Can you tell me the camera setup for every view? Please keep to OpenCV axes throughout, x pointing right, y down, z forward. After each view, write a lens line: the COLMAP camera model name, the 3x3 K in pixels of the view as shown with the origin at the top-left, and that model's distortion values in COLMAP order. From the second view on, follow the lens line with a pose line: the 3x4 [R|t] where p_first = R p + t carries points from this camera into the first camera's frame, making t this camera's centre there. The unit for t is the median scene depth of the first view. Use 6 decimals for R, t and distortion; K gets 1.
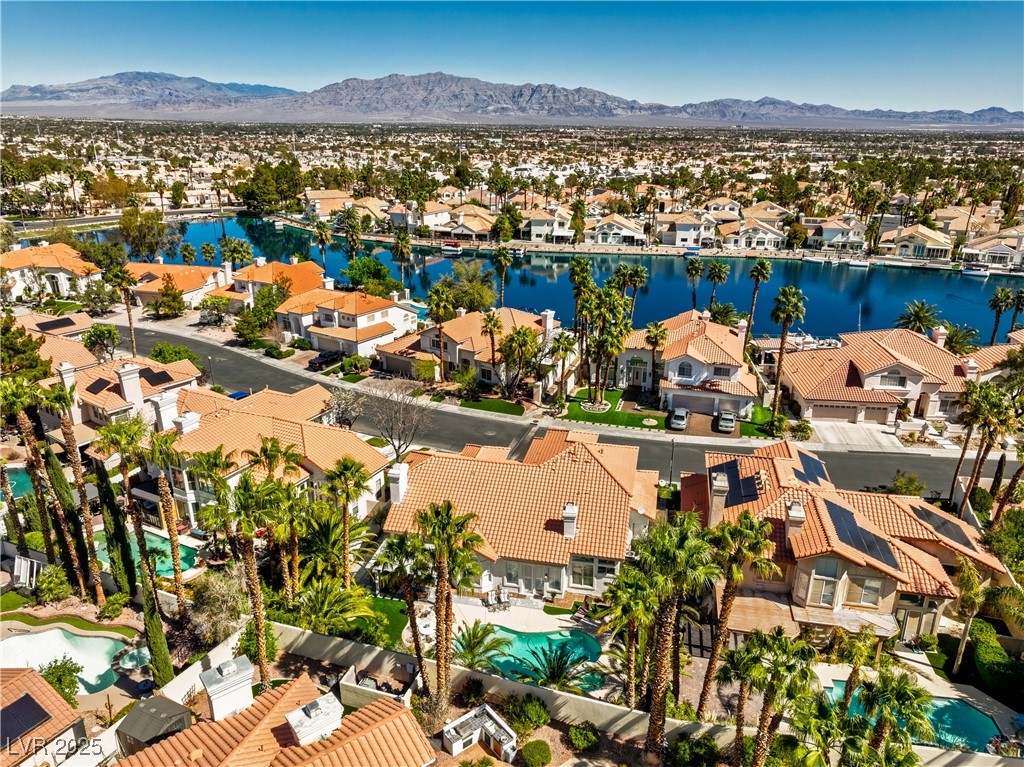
lens RADIAL K [[721.6, 0, 514.1], [0, 721.6, 384.8], [0, 0, 1]] dist [0.004034, 0.009571]
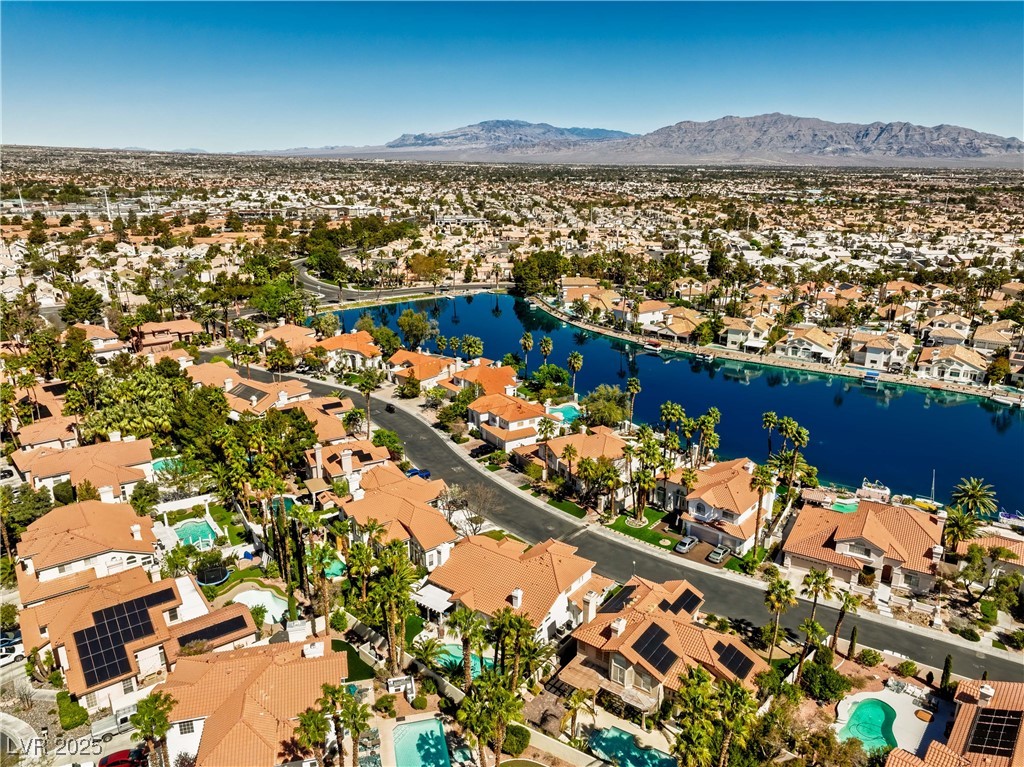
lens RADIAL K [[721.6, 0, 514.9], [0, 721.6, 385.4], [0, 0, 1]] dist [0.004034, 0.009571]
pose [[0.911551, 0.121722, -0.392757, 0.414800], [-0.140967, 0.989804, -0.020413, -0.168811], [0.386267, 0.073973, 0.919416, -0.378086]]
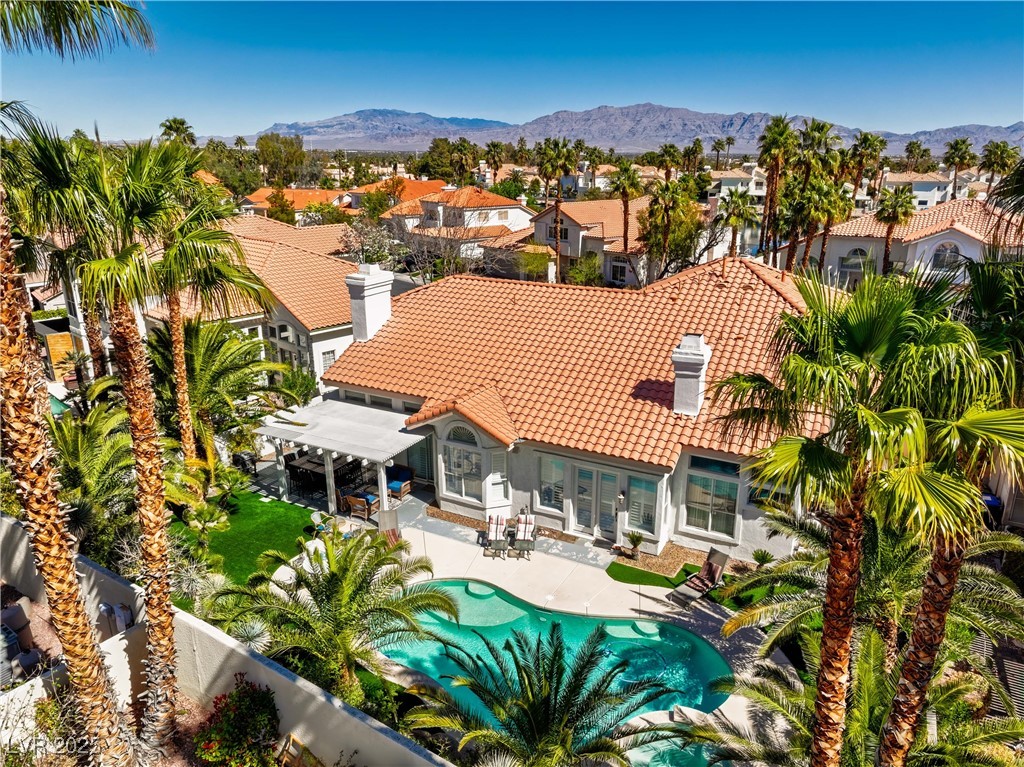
lens RADIAL K [[721.6, 0, 515.1], [0, 721.6, 386.5], [0, 0, 1]] dist [0.004034, 0.009571]
pose [[0.964893, 0.077814, -0.250852, 0.051412], [-0.086791, 0.995915, -0.024906, 0.129036], [0.247890, 0.045804, 0.967705, 0.333835]]
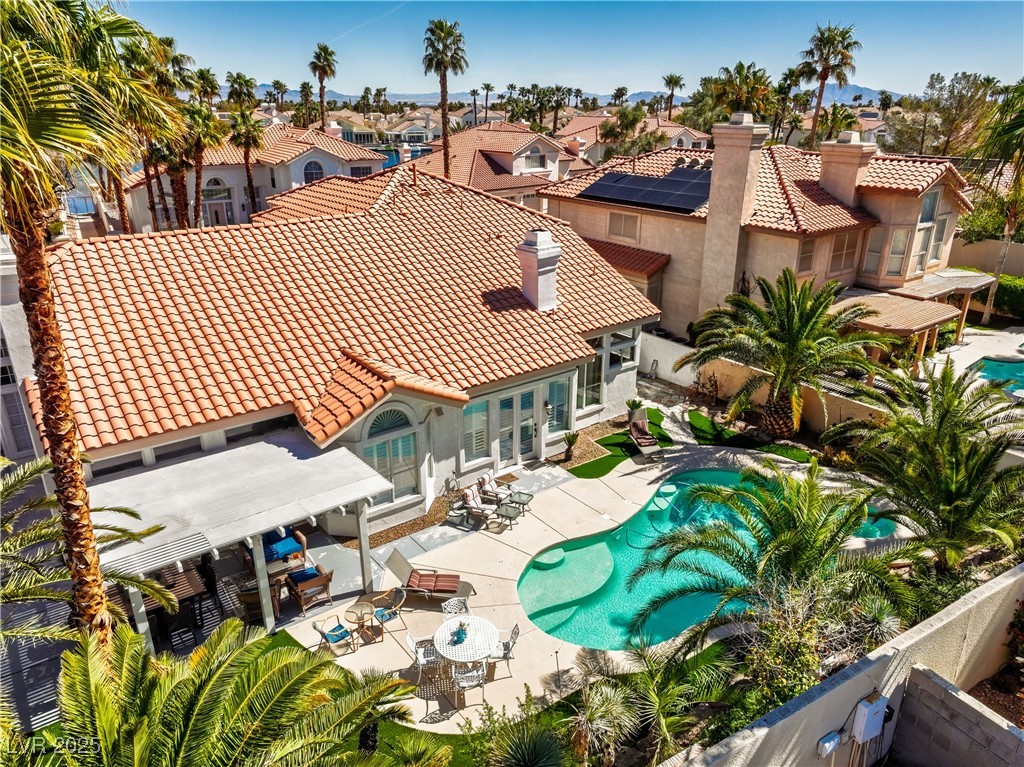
lens RADIAL K [[721.6, 0, 513.0], [0, 721.6, 384.6], [0, 0, 1]] dist [0.004034, 0.009571]
pose [[0.650819, -0.280776, 0.705407, -0.157420], [0.259341, 0.955434, 0.141023, 0.112595], [-0.713566, 0.091161, 0.694632, 0.429807]]
